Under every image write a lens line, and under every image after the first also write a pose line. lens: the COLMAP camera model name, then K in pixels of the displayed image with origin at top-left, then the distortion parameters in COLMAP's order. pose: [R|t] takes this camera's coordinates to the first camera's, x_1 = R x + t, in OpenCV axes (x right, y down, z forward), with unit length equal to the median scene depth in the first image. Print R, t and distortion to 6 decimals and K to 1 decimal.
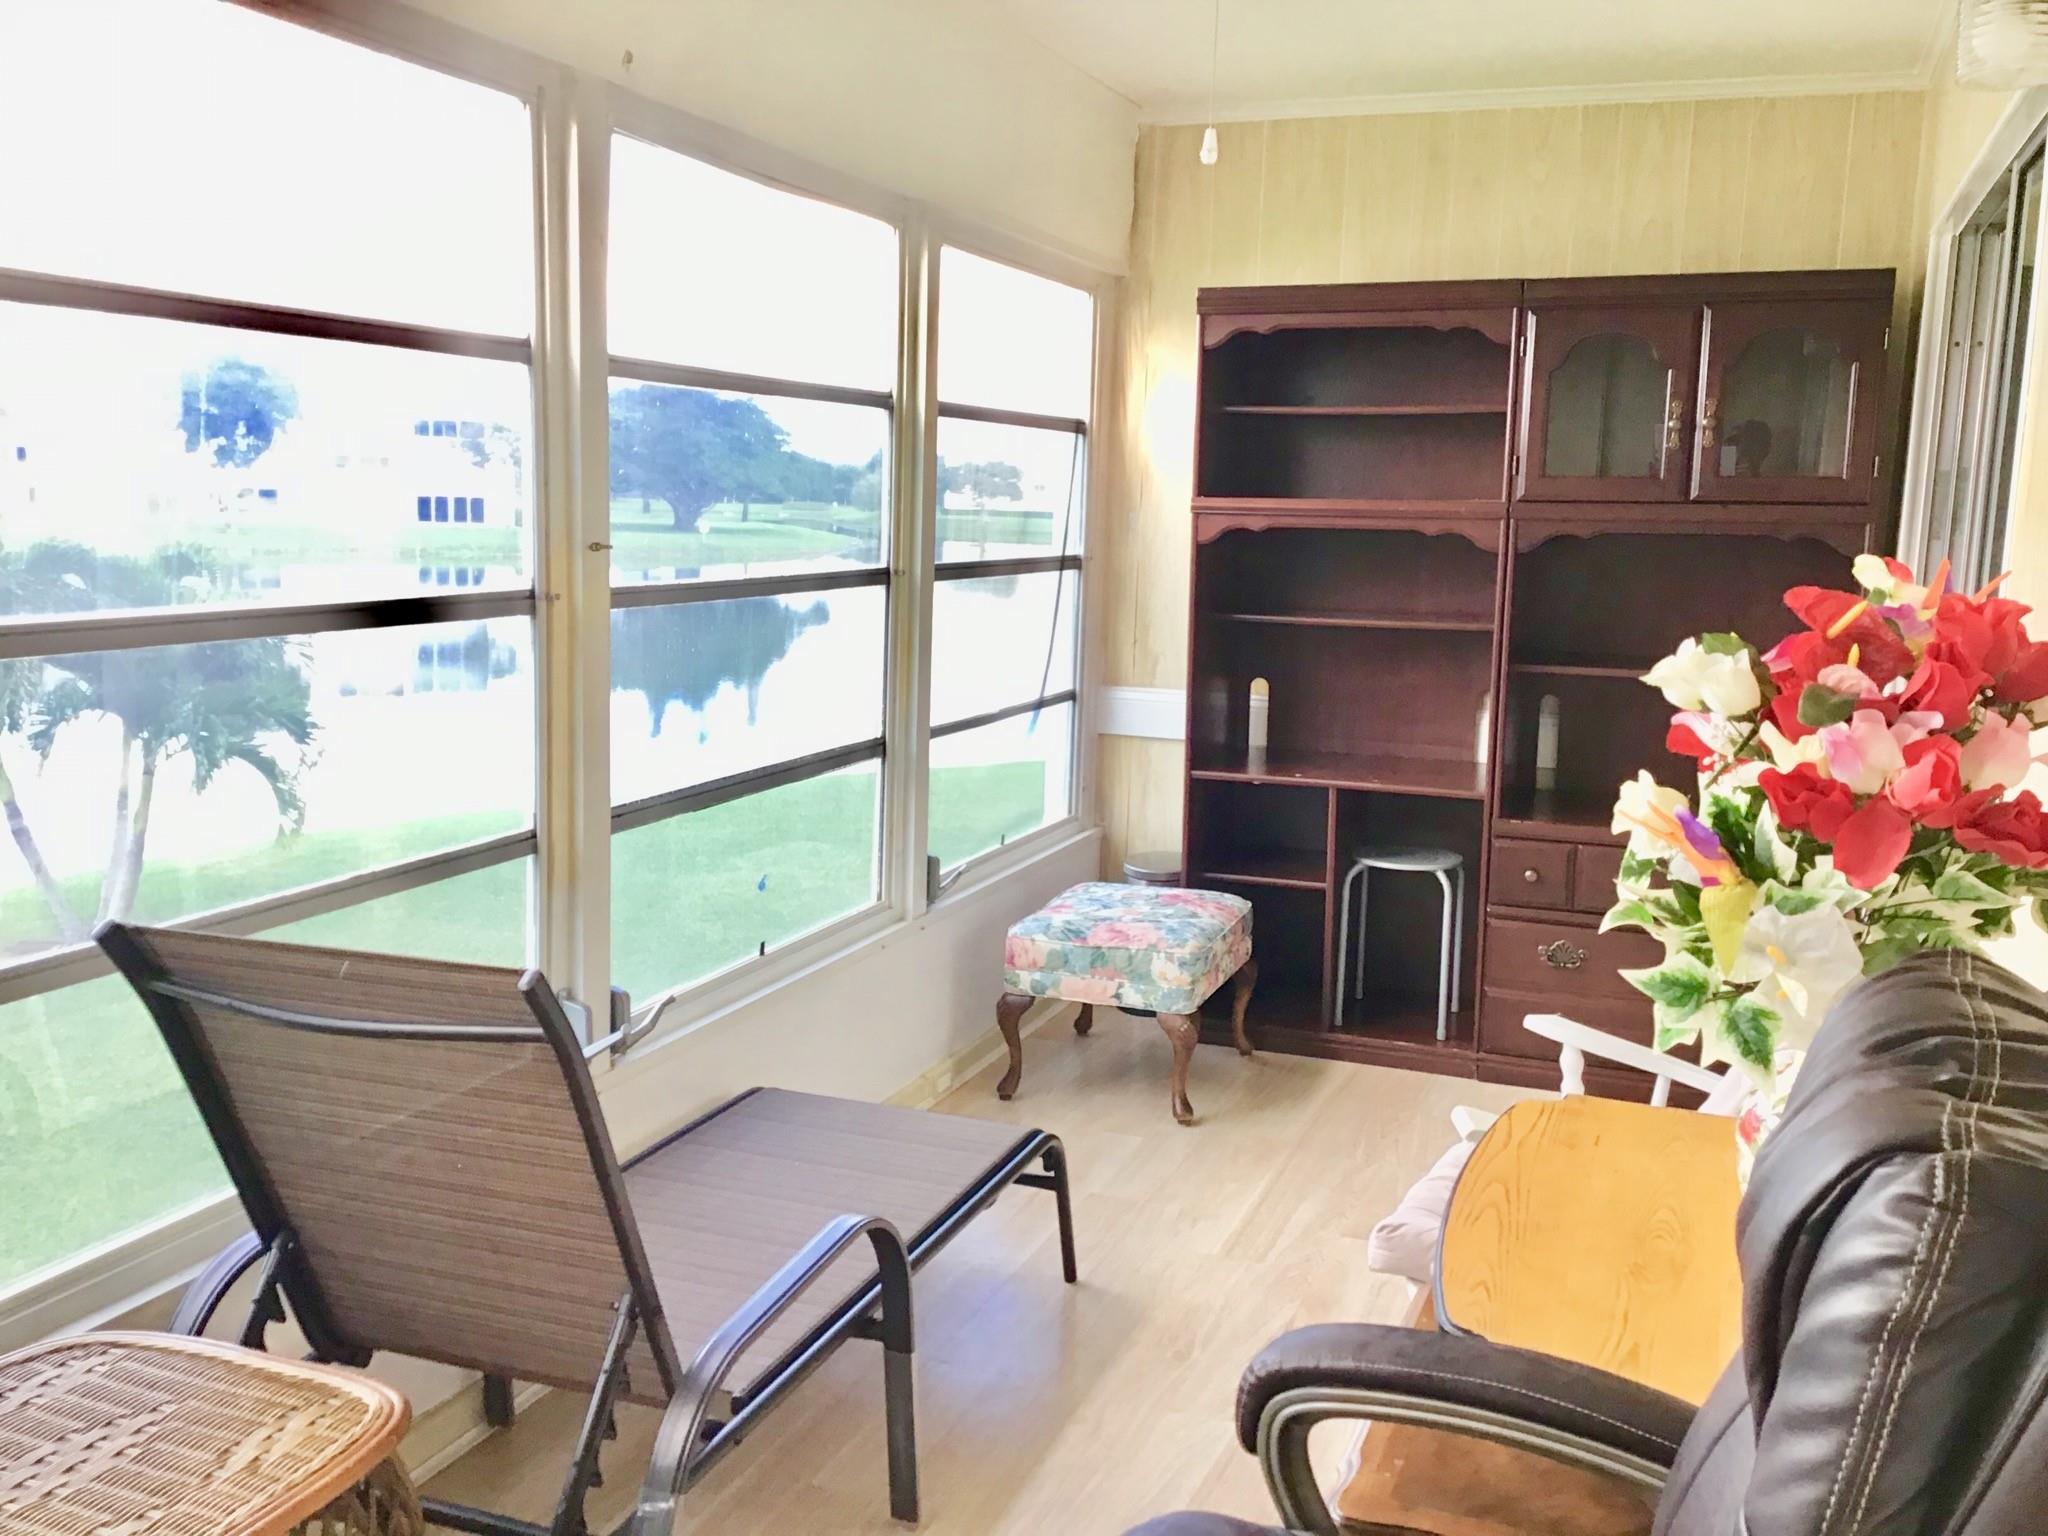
lens RADIAL K [[1832.6, 0, 1003.8], [0, 1832.6, 754.5], [0, 0, 1]] dist [0.083452, -0.134100]
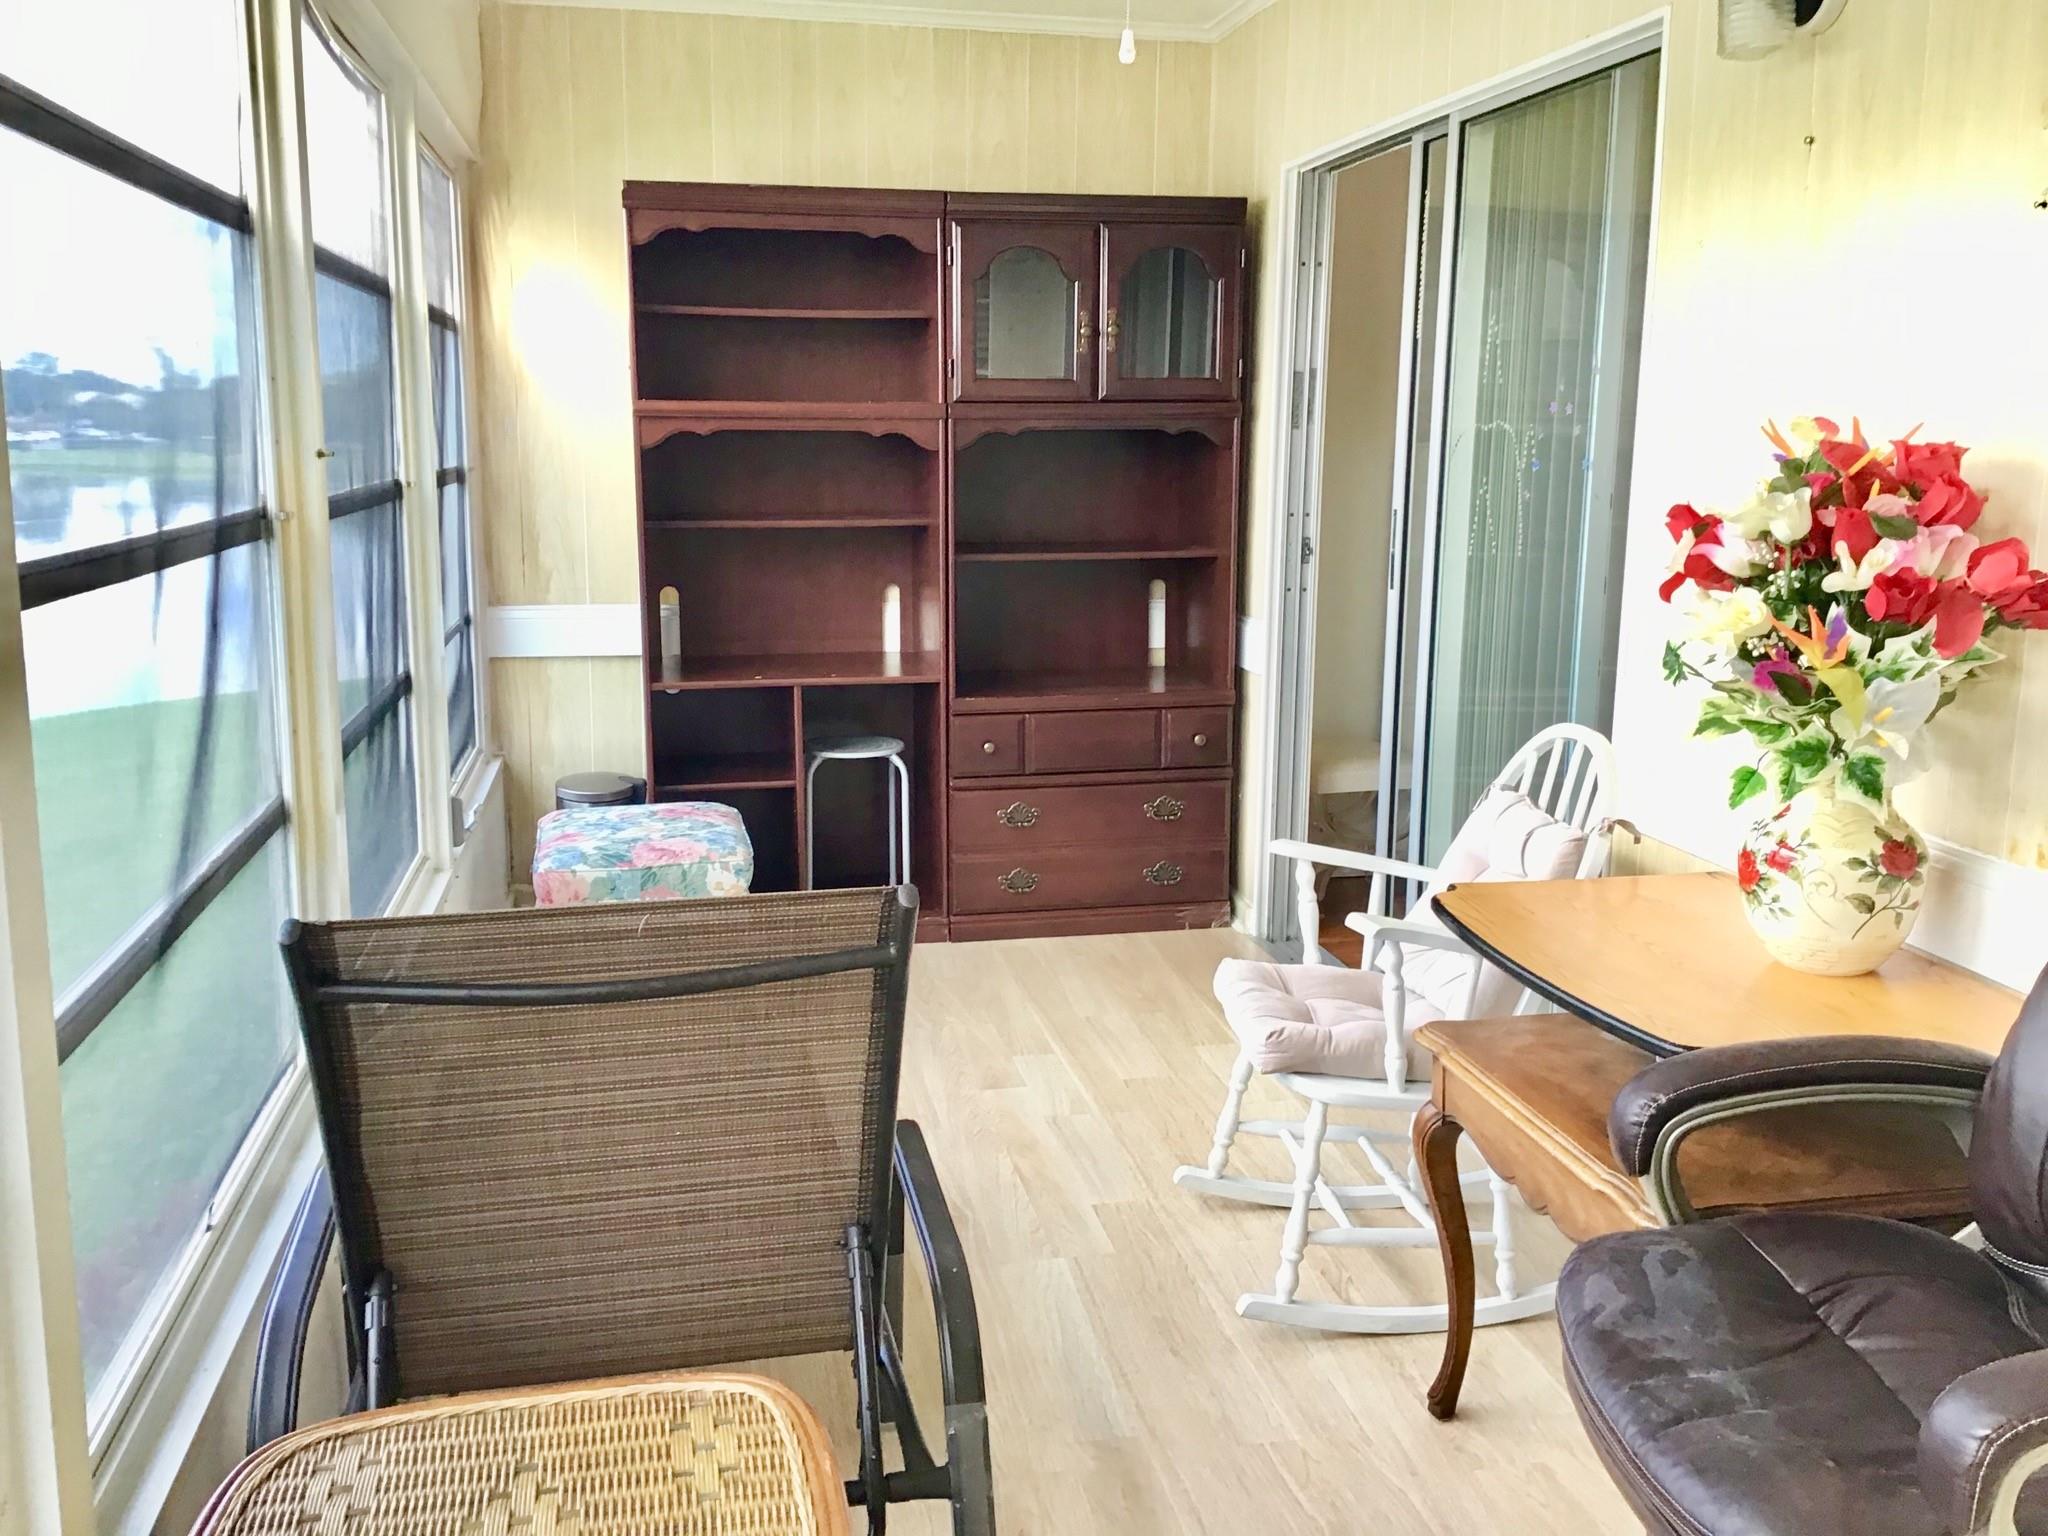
lens RADIAL K [[1832.6, 0, 1025.3], [0, 1832.6, 762.1], [0, 0, 1]] dist [0.083452, -0.134100]
pose [[0.842000, -0.115404, 0.526989, -0.279780], [0.089874, 0.993207, 0.073904, -0.004378], [-0.531939, -0.014864, 0.846652, 0.069461]]
